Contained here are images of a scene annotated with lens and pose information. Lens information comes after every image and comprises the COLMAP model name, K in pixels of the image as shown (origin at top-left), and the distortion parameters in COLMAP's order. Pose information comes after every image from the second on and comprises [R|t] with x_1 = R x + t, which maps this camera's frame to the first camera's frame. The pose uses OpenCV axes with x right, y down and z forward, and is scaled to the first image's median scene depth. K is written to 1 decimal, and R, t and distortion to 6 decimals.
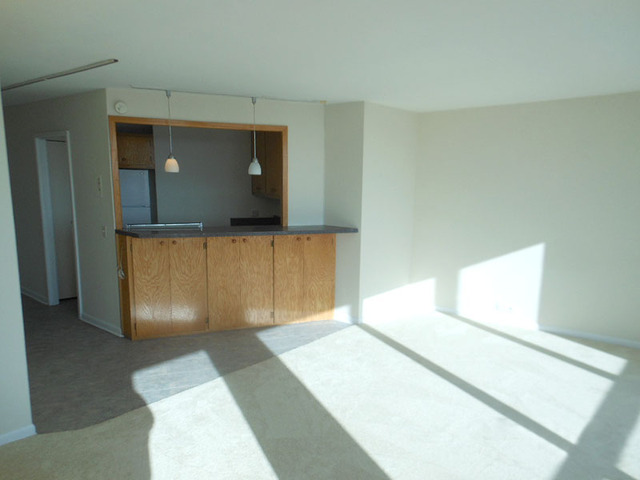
lens RADIAL K [[465.8, 0, 316.0], [0, 465.8, 244.3], [0, 0, 1]] dist [0.013438, -0.004225]
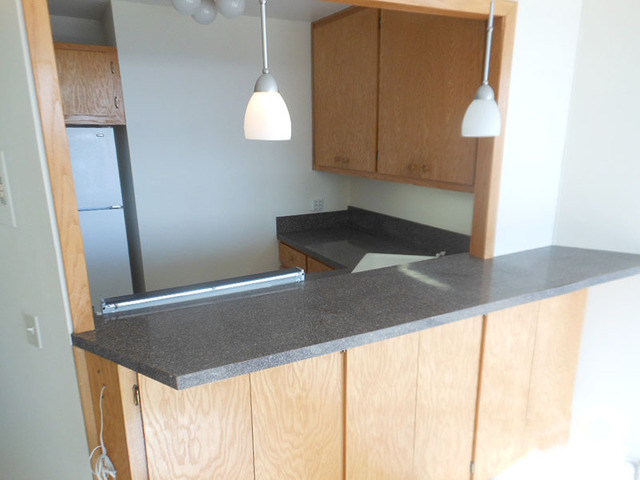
lens RADIAL K [[465.8, 0, 319.5], [0, 465.8, 236.7], [0, 0, 1]] dist [0.013438, -0.004225]
pose [[0.988152, -0.055525, 0.143080, -0.294850], [0.042247, 0.994654, 0.094227, -0.111783], [-0.147547, -0.087066, 0.985215, 0.646735]]
